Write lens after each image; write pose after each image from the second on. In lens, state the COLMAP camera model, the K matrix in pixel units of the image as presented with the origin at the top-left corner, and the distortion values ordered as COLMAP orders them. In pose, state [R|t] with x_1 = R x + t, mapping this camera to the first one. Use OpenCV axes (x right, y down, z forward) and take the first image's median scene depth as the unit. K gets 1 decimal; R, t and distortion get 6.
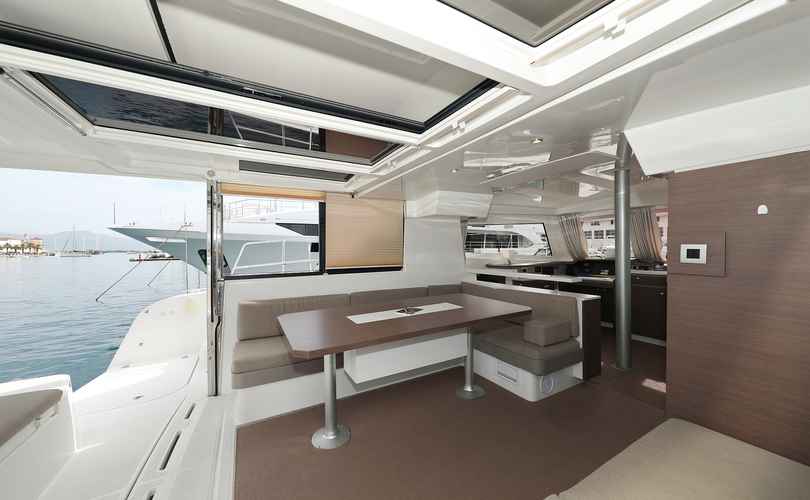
lens RADIAL K [[287.8, 0, 413.5], [0, 287.8, 249.6], [0, 0, 1]] dist [0.000036, -0.000095]
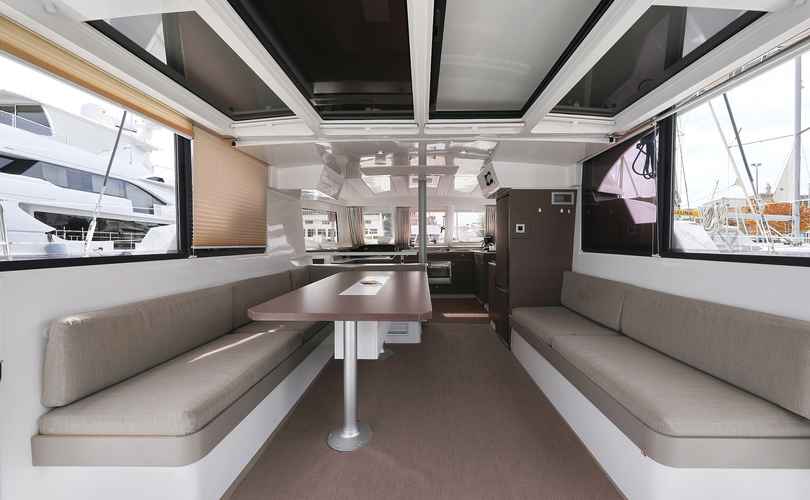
lens RADIAL K [[287.8, 0, 413.5], [0, 287.8, 249.6], [0, 0, 1]] dist [0.000036, -0.000095]
pose [[0.509297, -0.011921, 0.860508, -0.596915], [0.007891, 0.999927, 0.009183, 0.068469], [-0.860554, 0.002113, 0.509354, 0.277353]]
